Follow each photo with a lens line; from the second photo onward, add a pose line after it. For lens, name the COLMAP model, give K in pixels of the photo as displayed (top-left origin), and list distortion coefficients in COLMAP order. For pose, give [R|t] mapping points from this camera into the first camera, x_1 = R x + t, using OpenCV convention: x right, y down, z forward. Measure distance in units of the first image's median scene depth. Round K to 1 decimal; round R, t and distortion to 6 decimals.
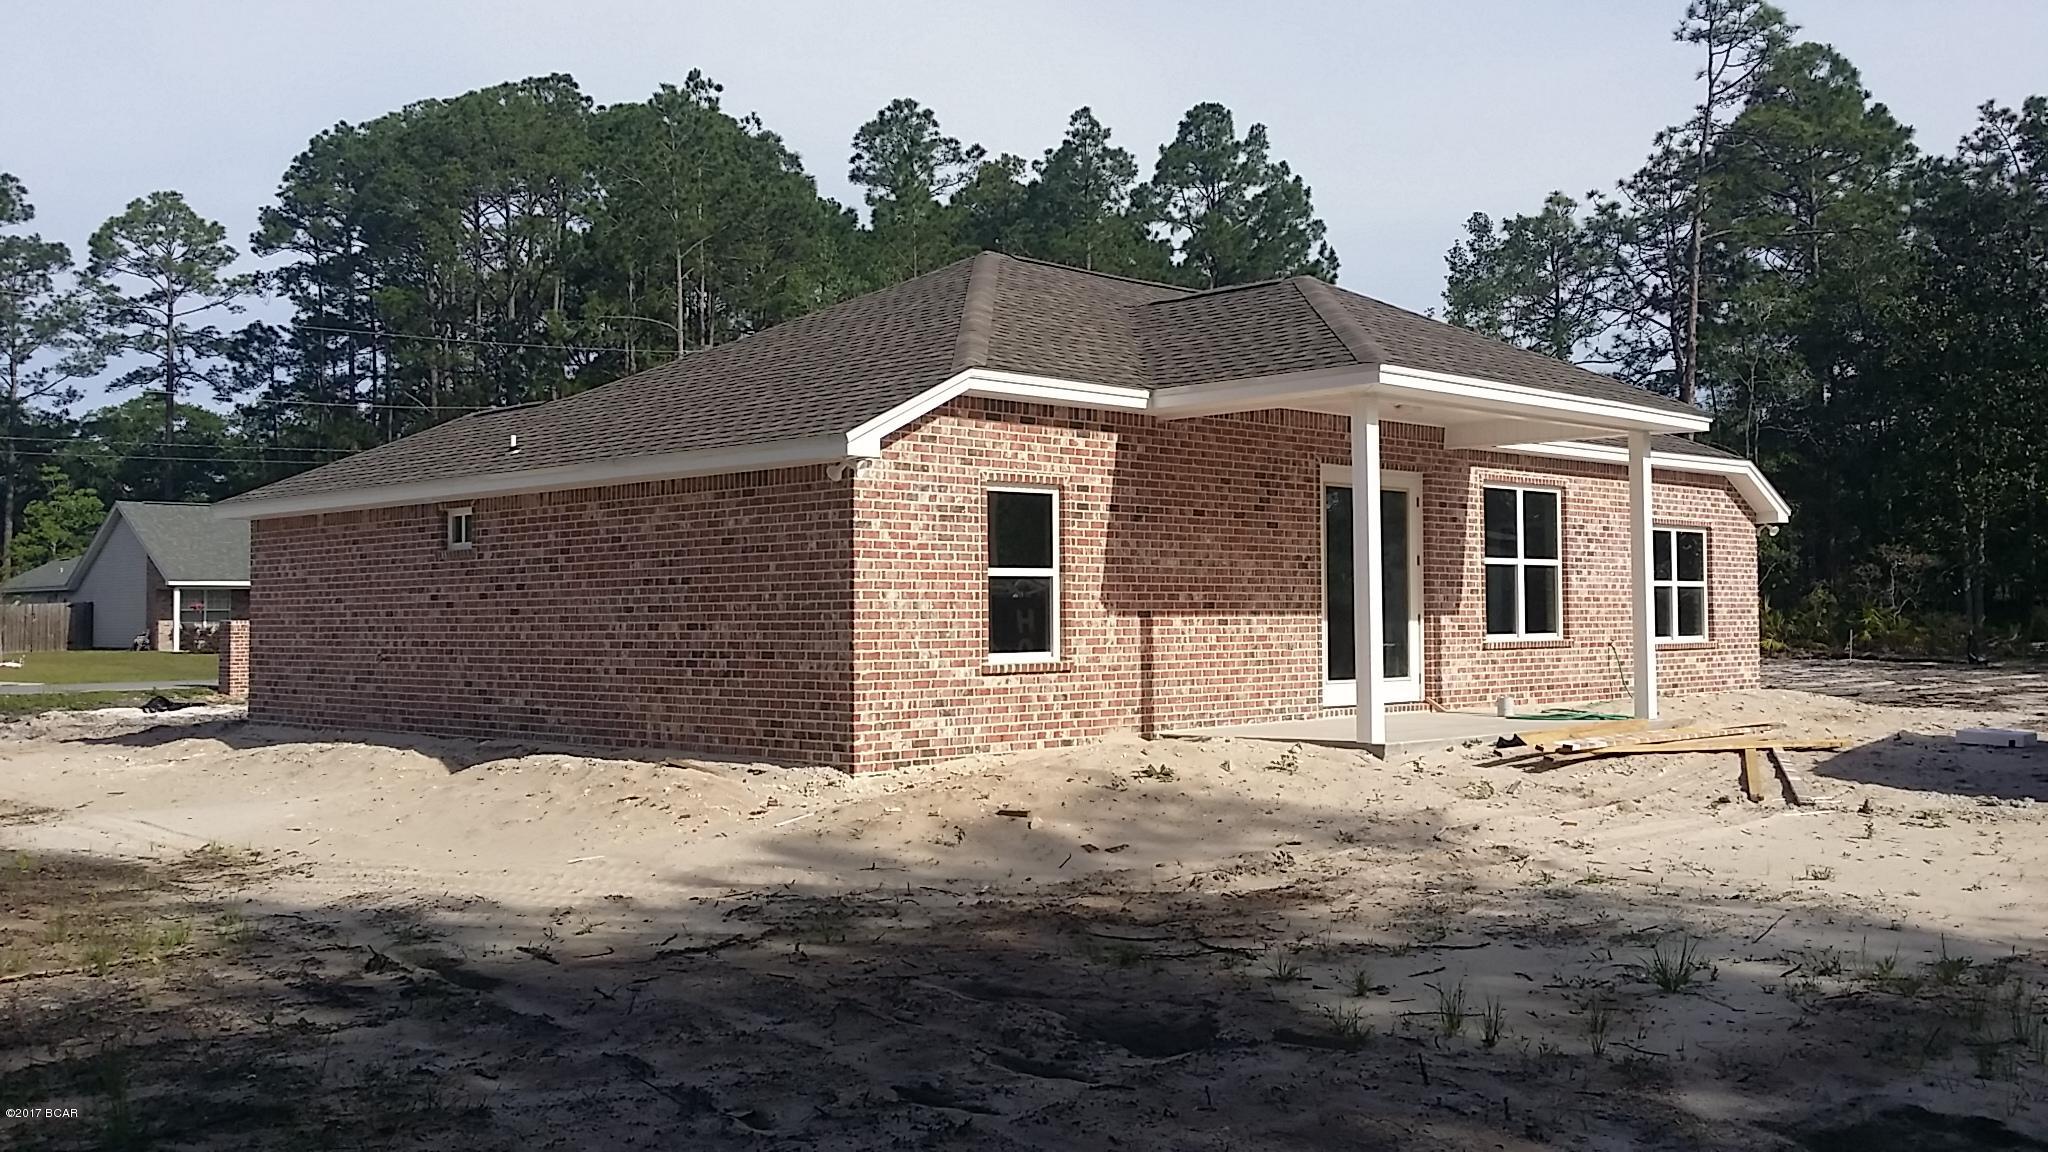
lens RADIAL K [[1884.0, 0, 1024.0], [0, 1884.0, 576.0], [0, 0, 1]] dist [0.043061, -0.010710]
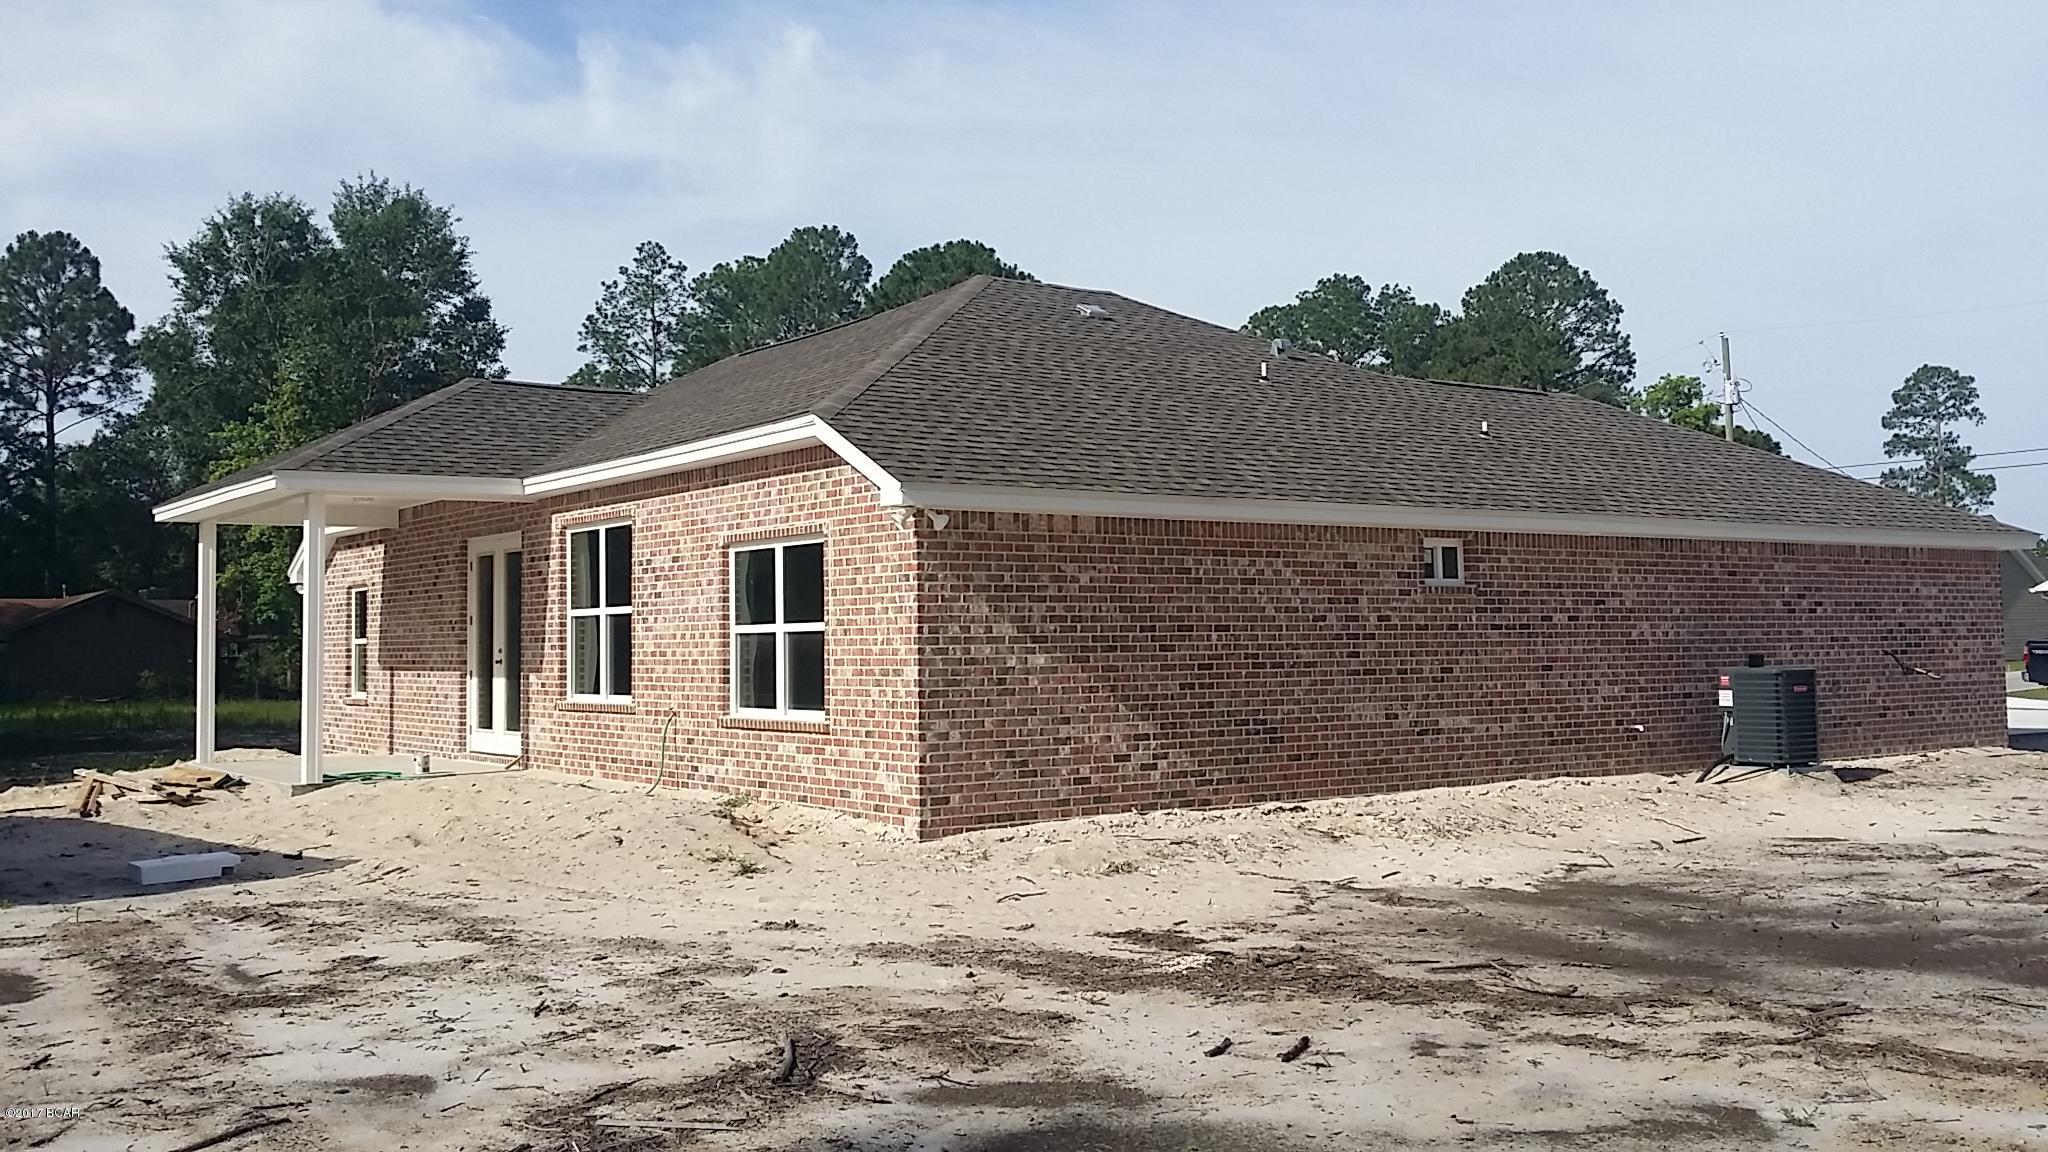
lens RADIAL K [[1884.0, 0, 1024.0], [0, 1884.0, 576.0], [0, 0, 1]] dist [0.043061, -0.010710]
pose [[-0.165465, -0.050553, -0.984919, 1.086172], [0.009154, 0.998564, -0.052792, 0.023702], [0.986173, -0.017751, -0.164764, 1.336317]]
